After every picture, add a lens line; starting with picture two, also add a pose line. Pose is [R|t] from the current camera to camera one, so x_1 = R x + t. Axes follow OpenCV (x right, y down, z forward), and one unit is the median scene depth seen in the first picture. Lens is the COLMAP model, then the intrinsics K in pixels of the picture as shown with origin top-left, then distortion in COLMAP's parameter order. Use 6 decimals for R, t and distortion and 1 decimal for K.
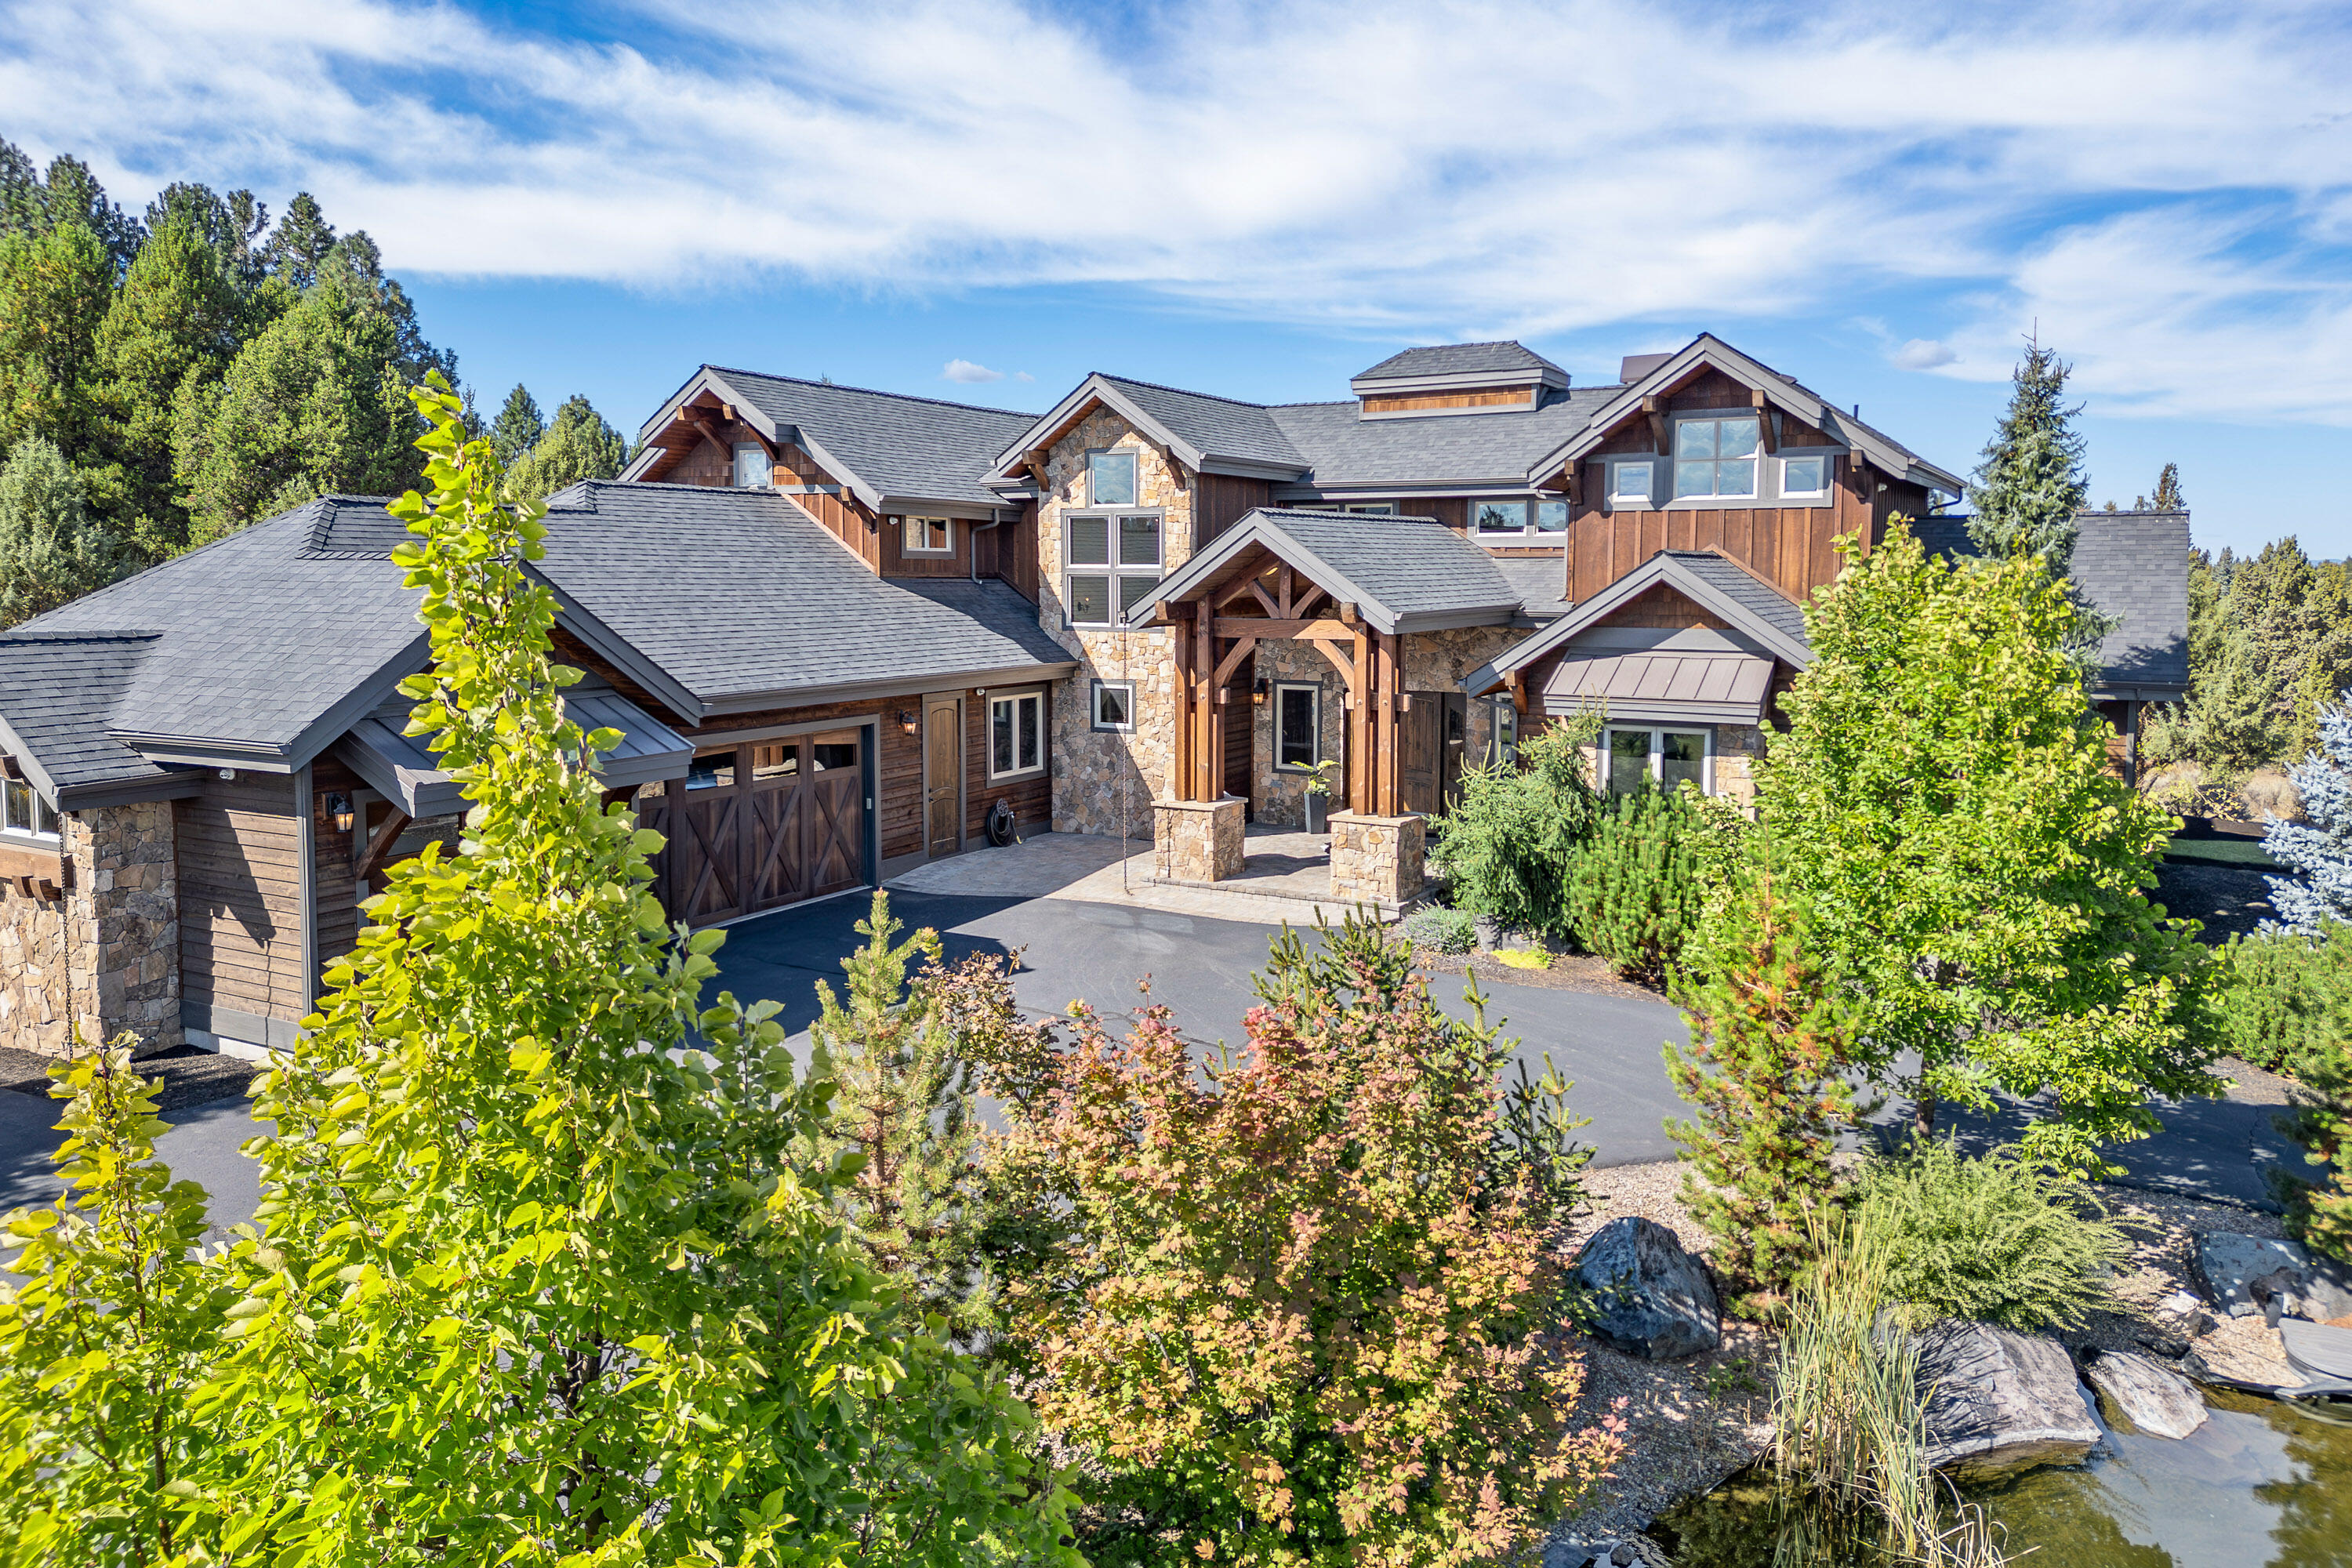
lens RADIAL K [[1689.5, 0, 1179.7], [0, 1689.5, 724.8], [0, 0, 1]] dist [0.093143, -0.110291]
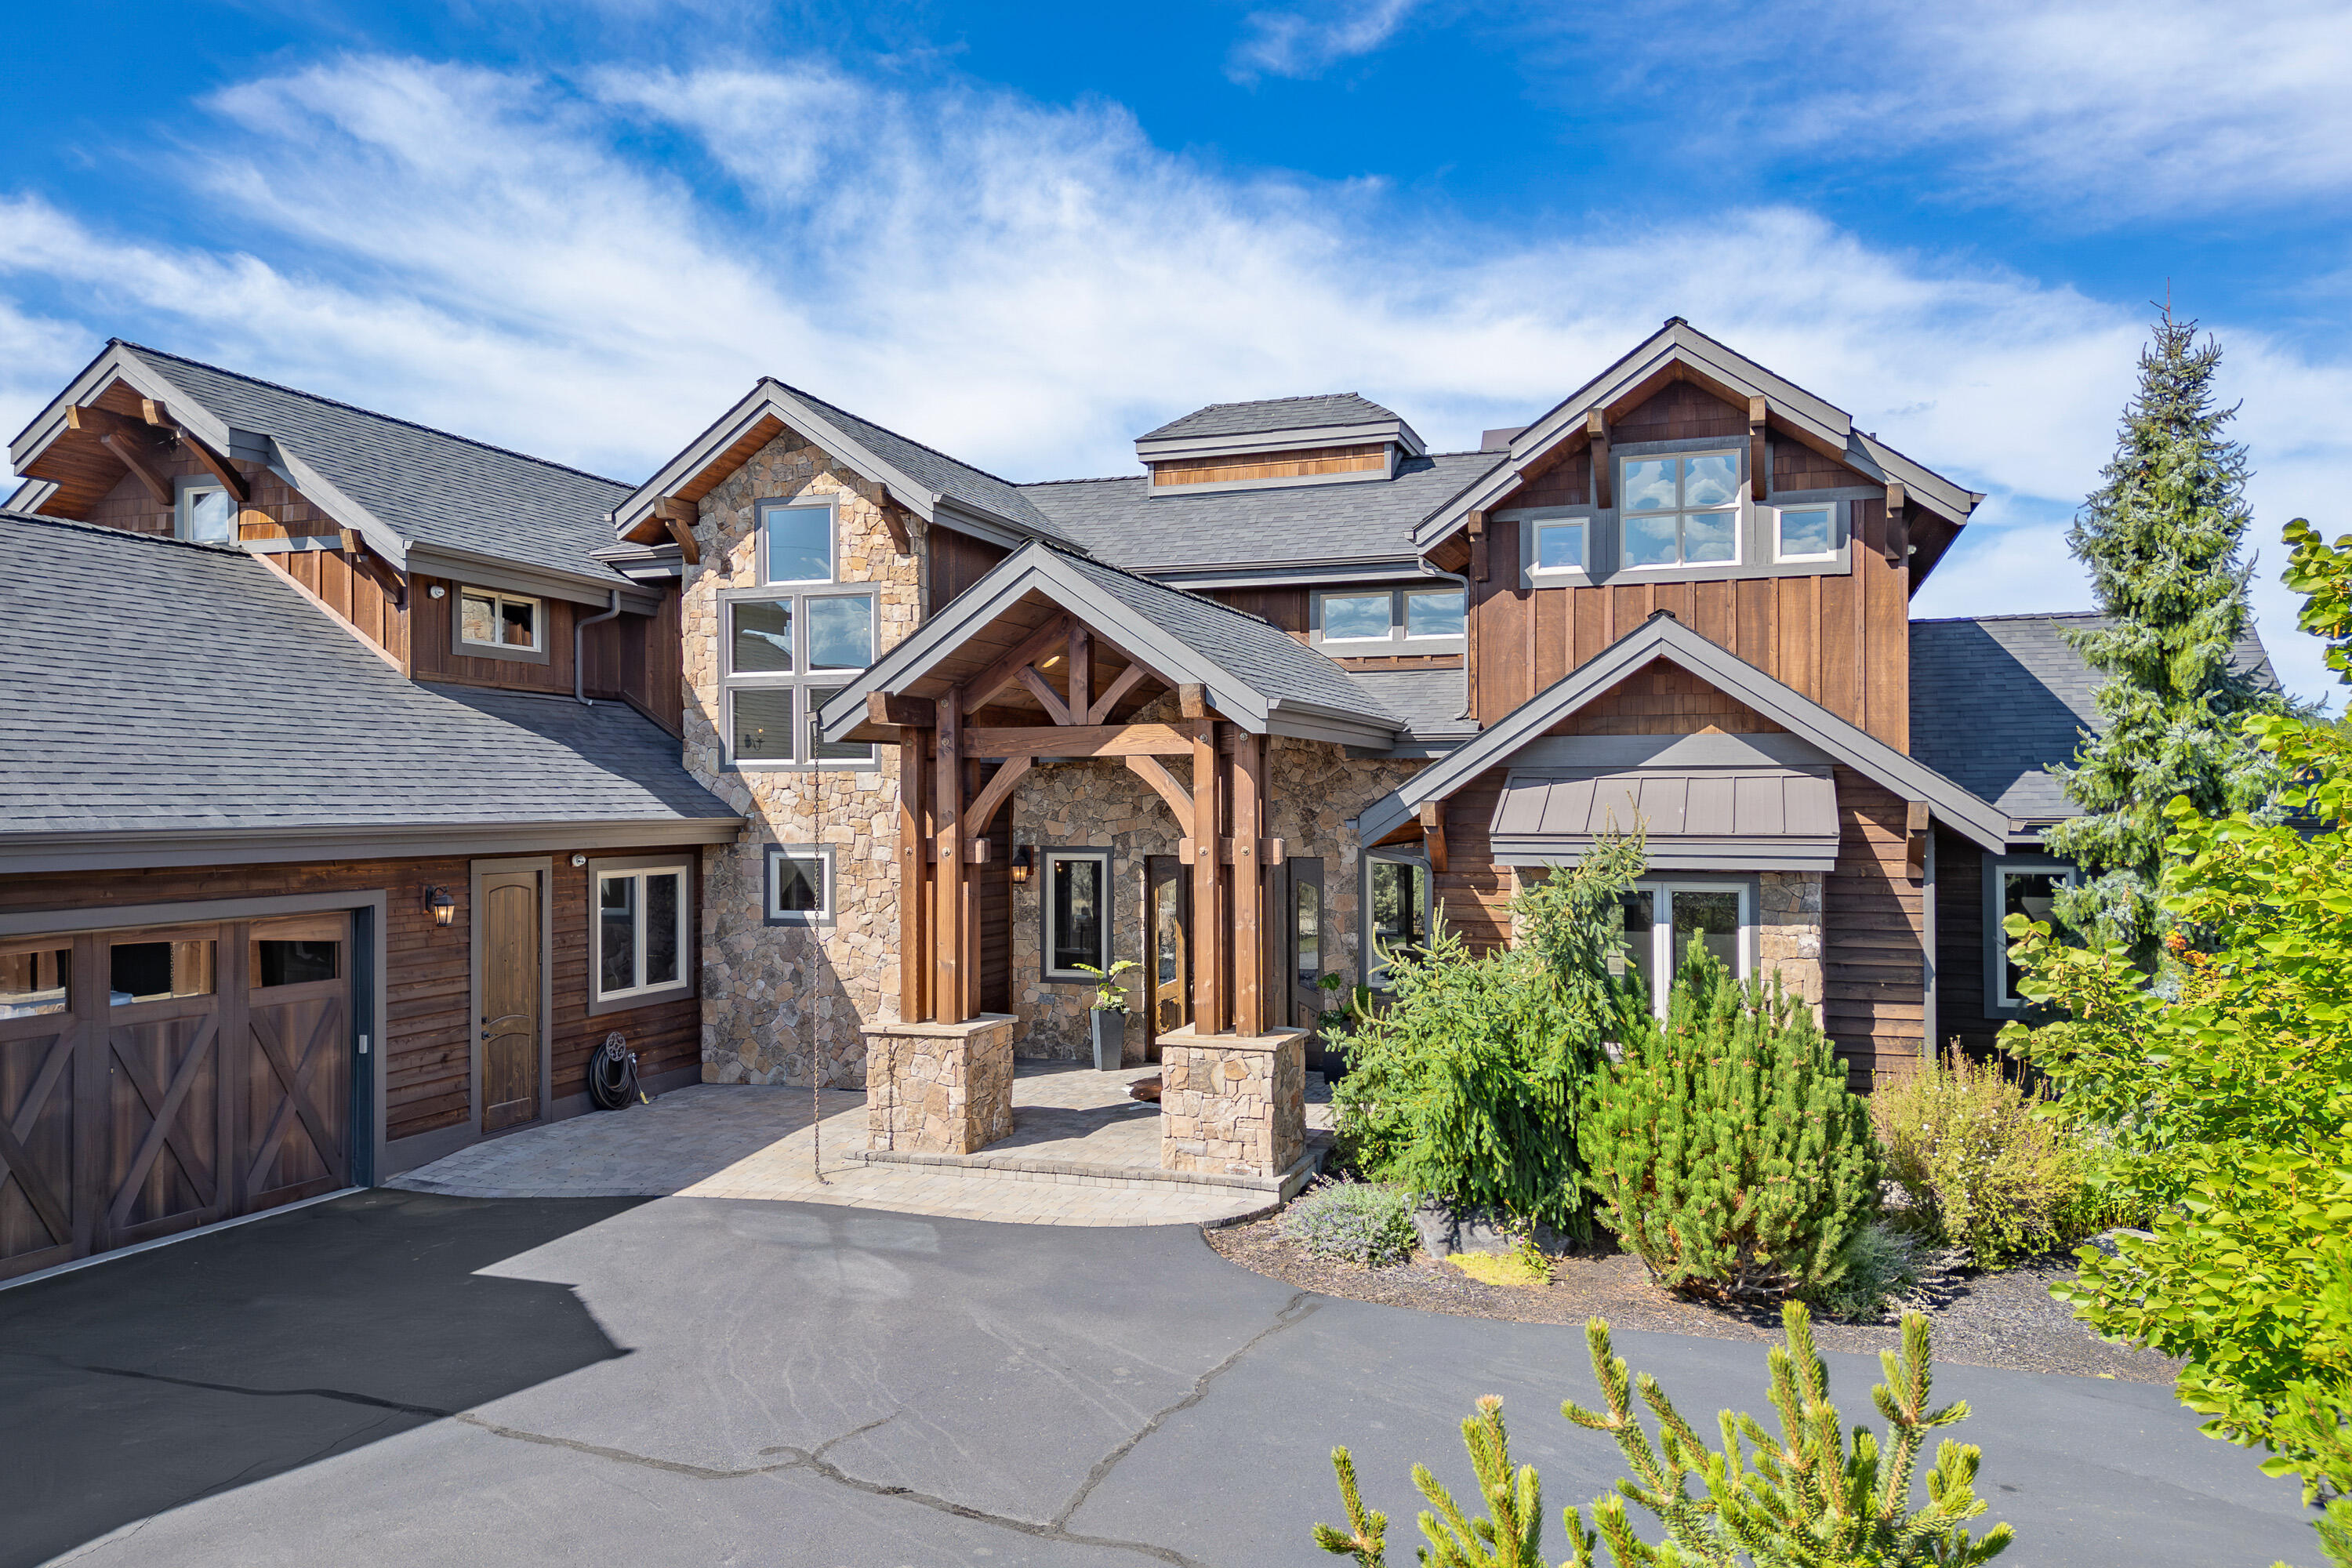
lens RADIAL K [[1751.5, 0, 1206.6], [0, 1751.5, 797.5], [0, 0, 1]] dist [0.096035, -0.124757]
pose [[0.982862, -0.004150, 0.184294, -0.010653], [0.021393, 0.995559, -0.091672, 0.023177], [-0.183095, 0.094043, 0.978587, 0.326482]]
